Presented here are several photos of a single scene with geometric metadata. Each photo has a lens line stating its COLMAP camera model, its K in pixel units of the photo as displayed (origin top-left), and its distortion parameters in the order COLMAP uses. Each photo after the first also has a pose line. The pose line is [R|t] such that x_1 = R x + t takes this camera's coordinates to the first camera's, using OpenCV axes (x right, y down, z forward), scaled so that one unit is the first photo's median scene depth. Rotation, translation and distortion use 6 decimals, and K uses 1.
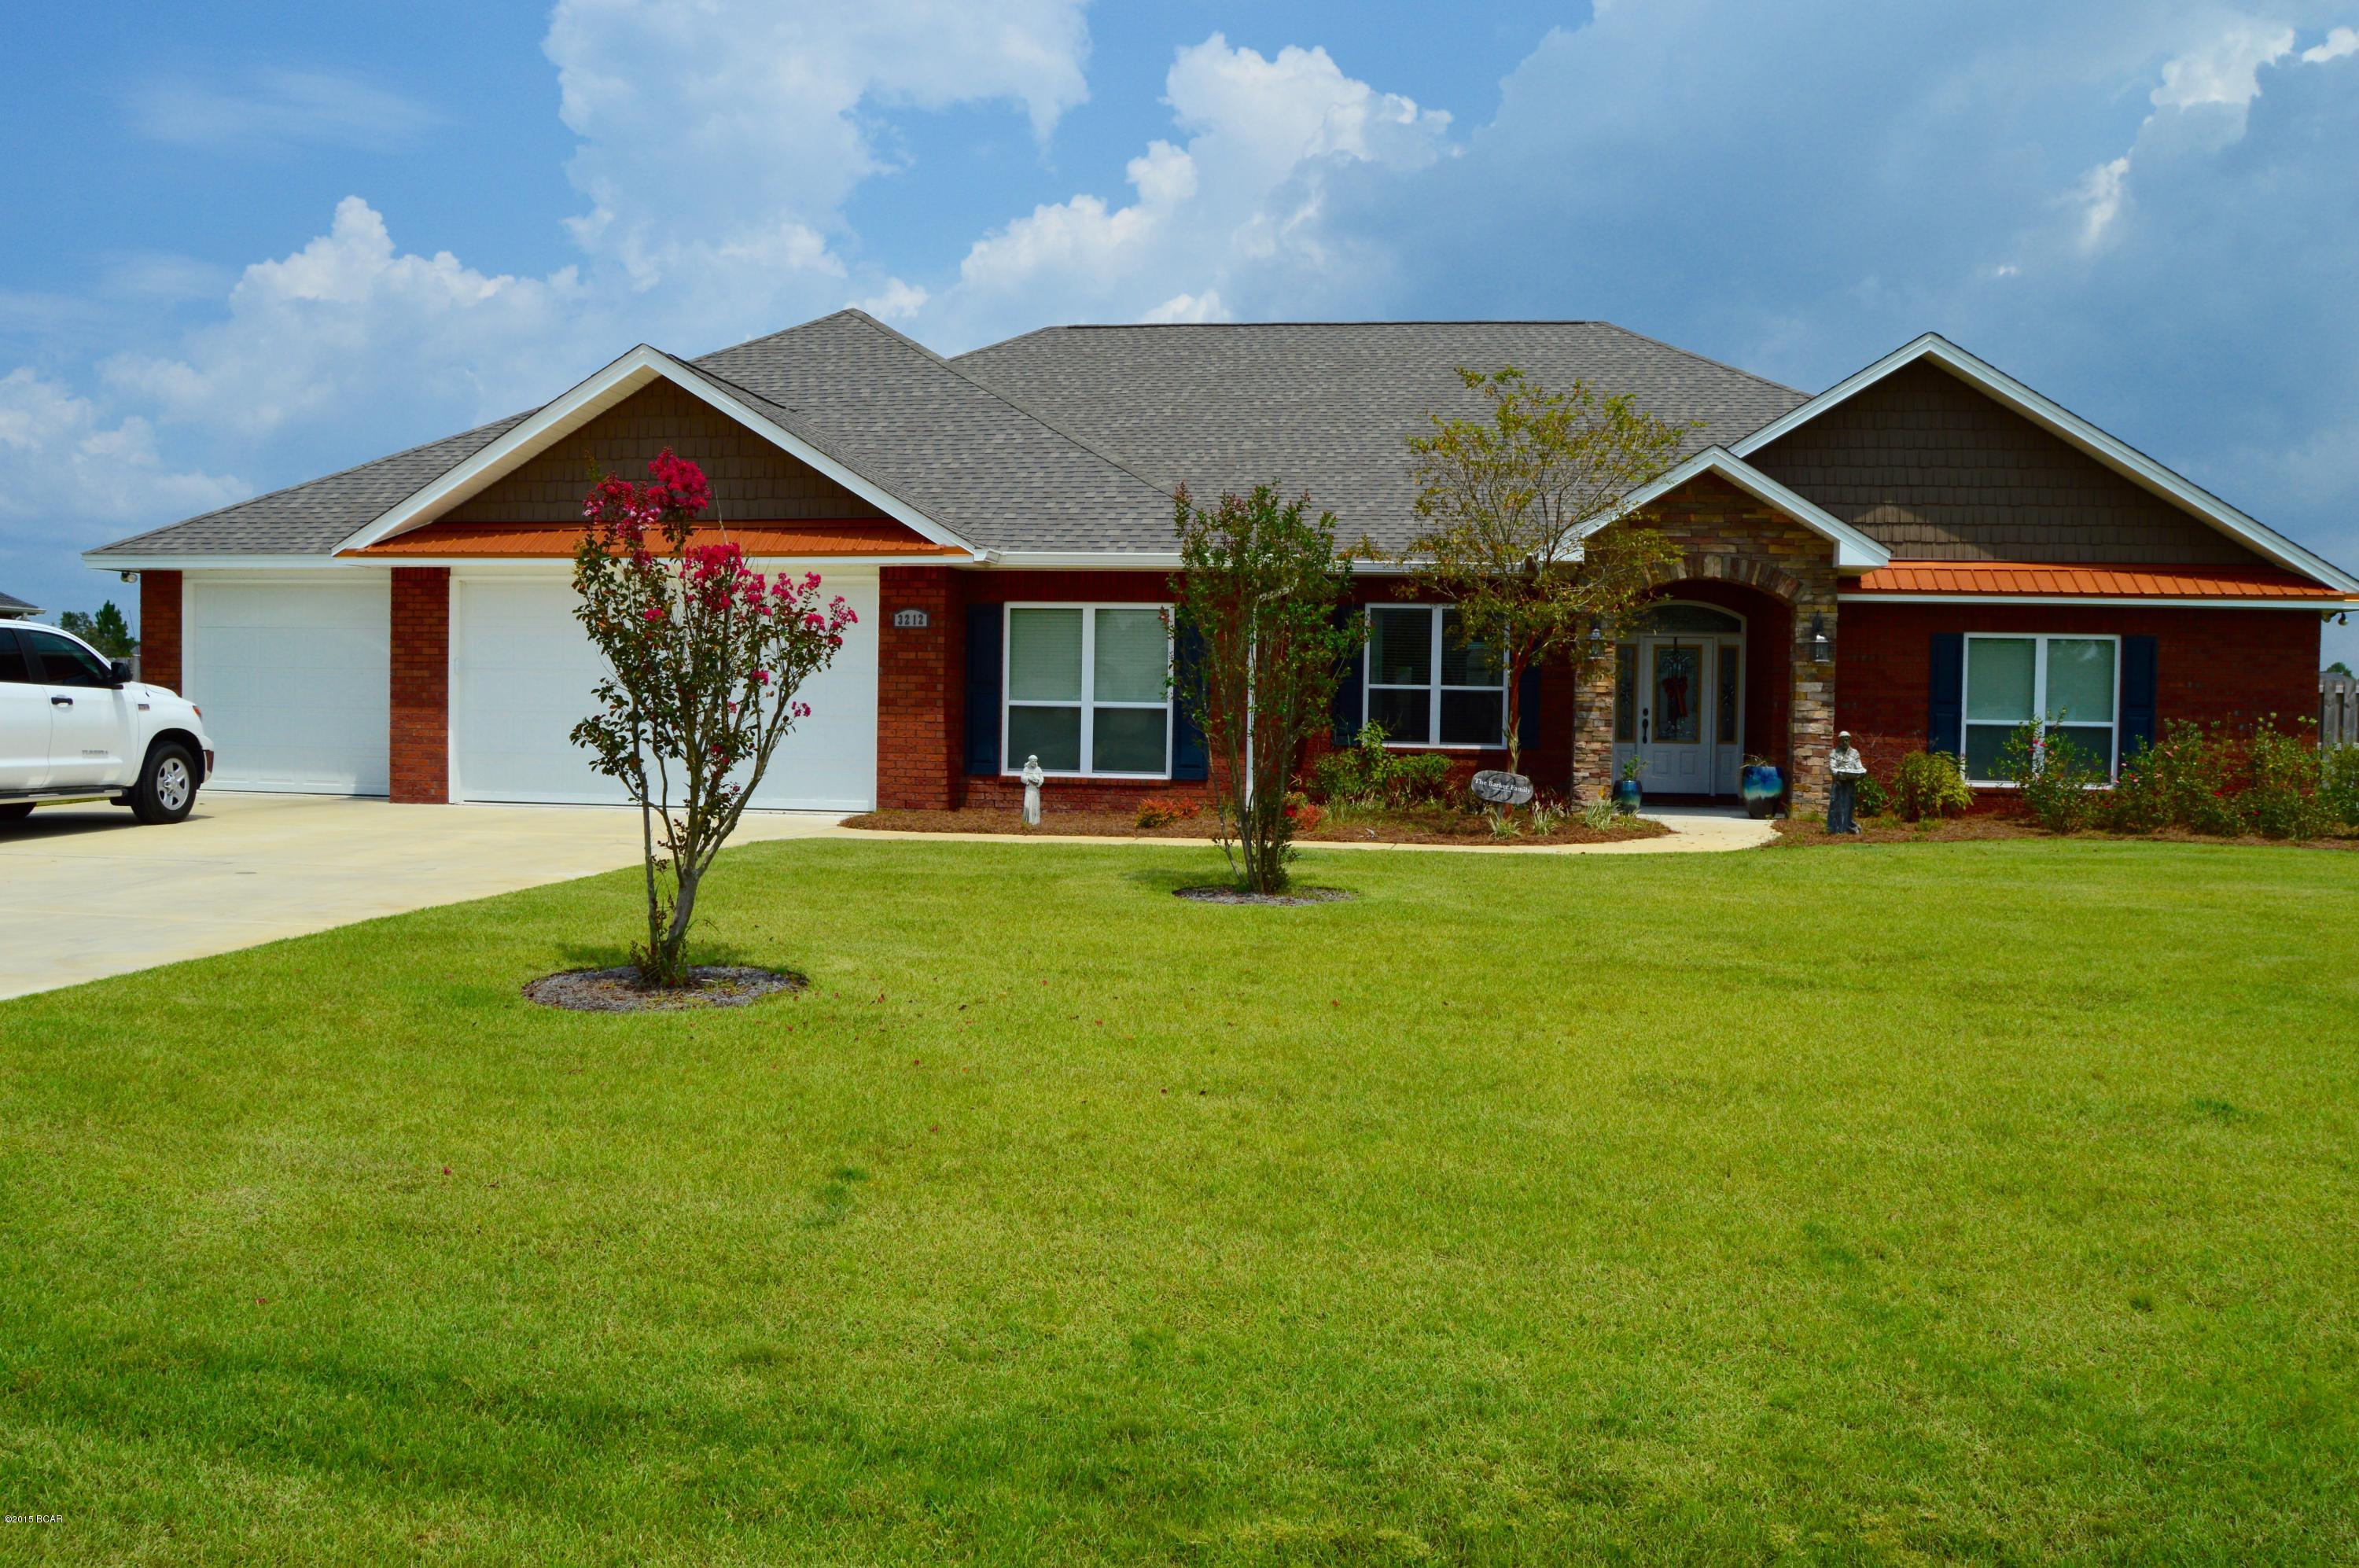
lens RADIAL K [[1873.8, 0, 1183.6], [0, 1873.8, 770.0], [0, 0, 1]] dist [-0.098503, 0.044596]
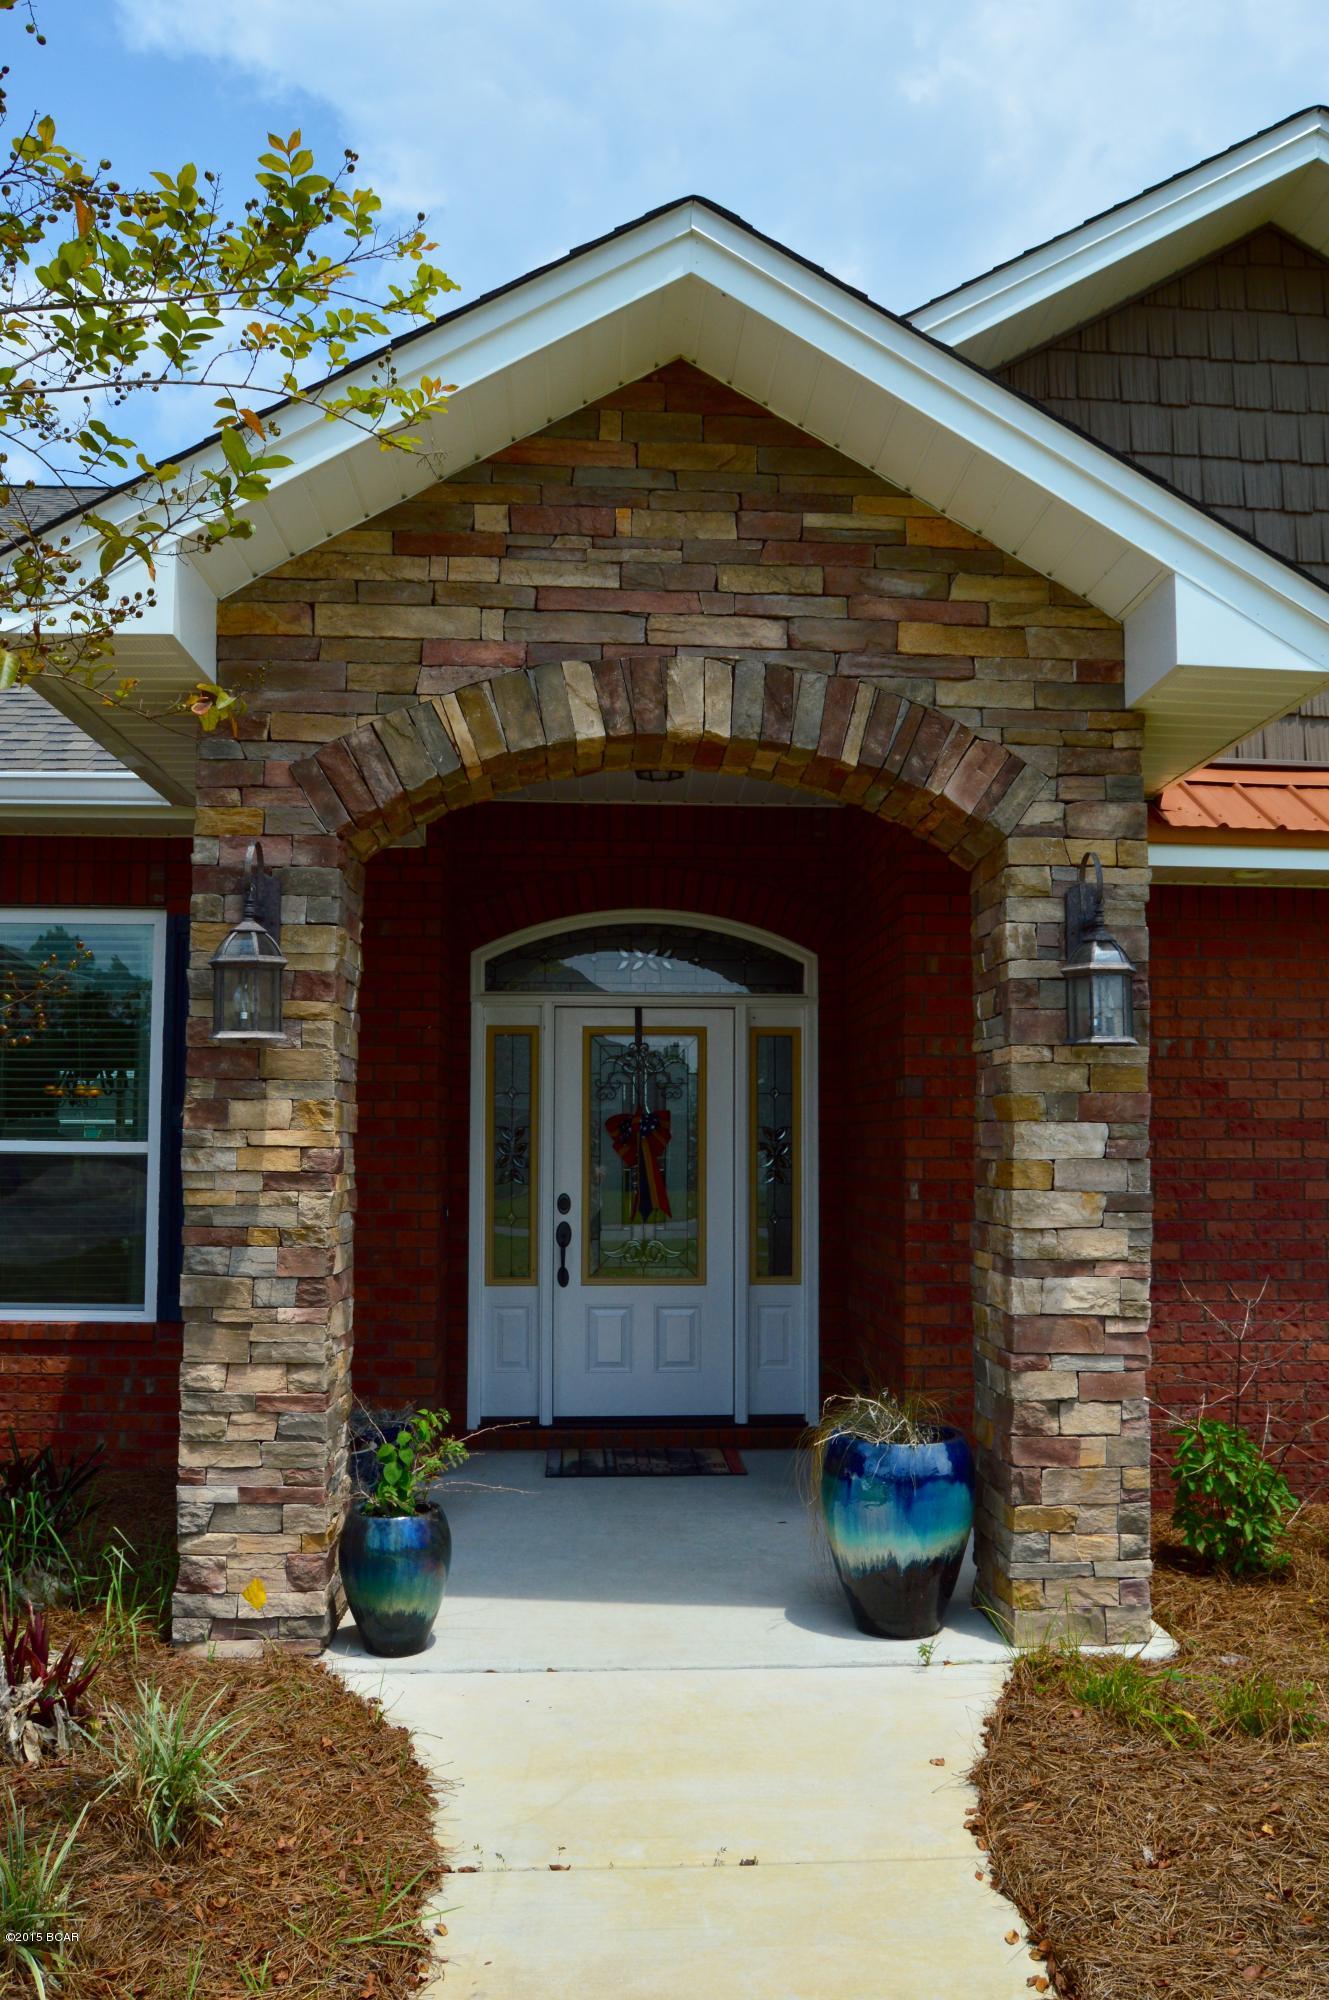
lens RADIAL K [[1588.6, 0, 668.1], [0, 1588.6, 1006.3], [0, 0, 1]] dist [-0.098503, 0.044596]
pose [[0.978109, 0.007473, 0.207959, 0.233158], [0.016920, 0.993190, -0.115270, -0.038707], [-0.207404, 0.116266, 0.971322, 0.783849]]
